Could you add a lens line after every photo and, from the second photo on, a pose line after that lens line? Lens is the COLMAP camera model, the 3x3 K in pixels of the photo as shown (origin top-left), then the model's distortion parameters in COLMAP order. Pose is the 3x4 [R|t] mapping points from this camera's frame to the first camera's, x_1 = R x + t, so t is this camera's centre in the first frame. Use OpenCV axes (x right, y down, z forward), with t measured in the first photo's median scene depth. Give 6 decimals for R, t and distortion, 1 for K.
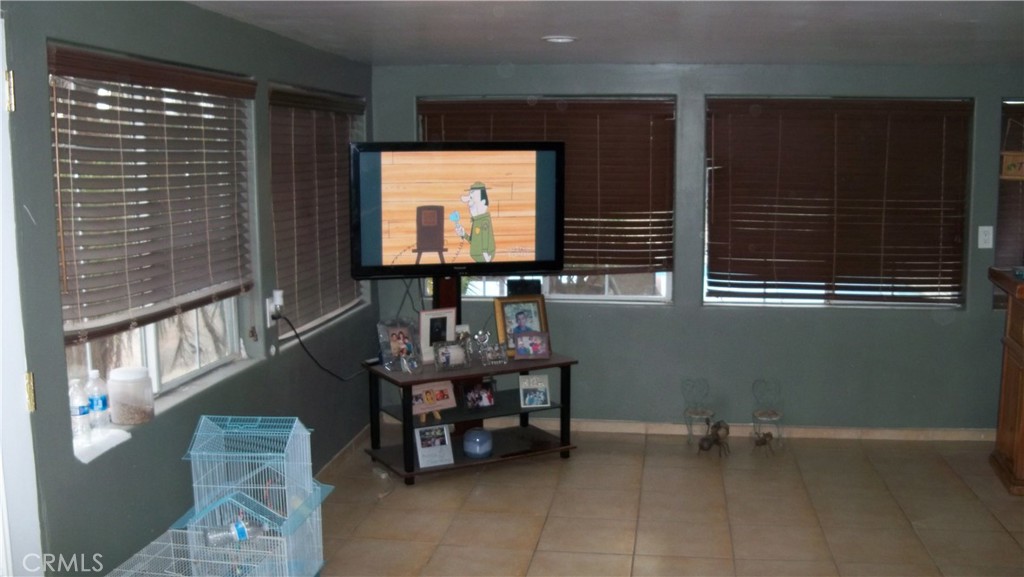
lens RADIAL K [[1038.9, 0, 511.4], [0, 1038.9, 308.2], [0, 0, 1]] dist [-0.231444, 0.250918]
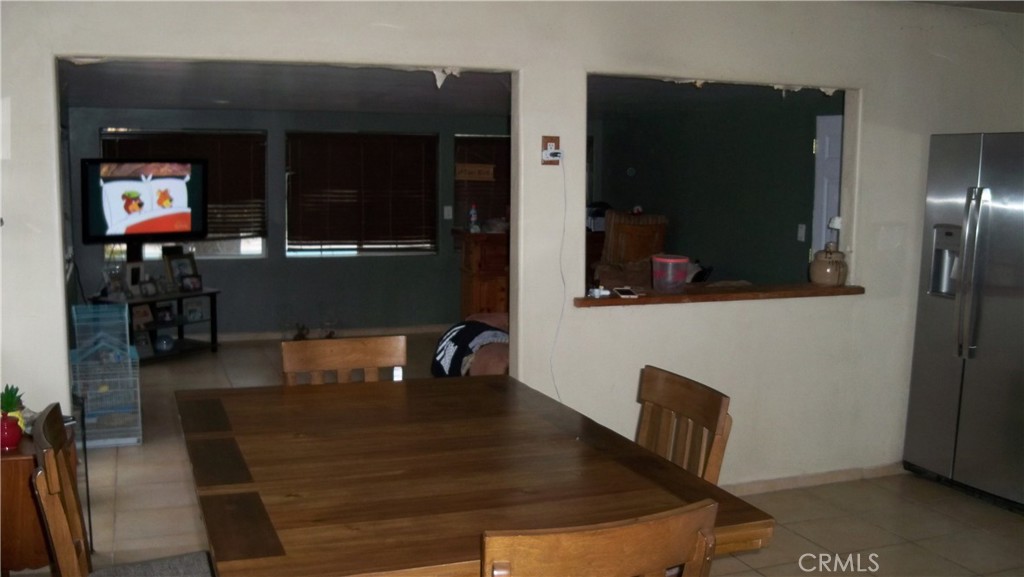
lens RADIAL K [[1038.9, 0, 511.4], [0, 1038.9, 308.2], [0, 0, 1]] dist [-0.231444, 0.250918]
pose [[0.876335, -0.051207, 0.478973, -0.293324], [0.044646, 0.998688, 0.025085, 0.054449], [-0.479629, -0.000599, 0.877471, -0.620627]]
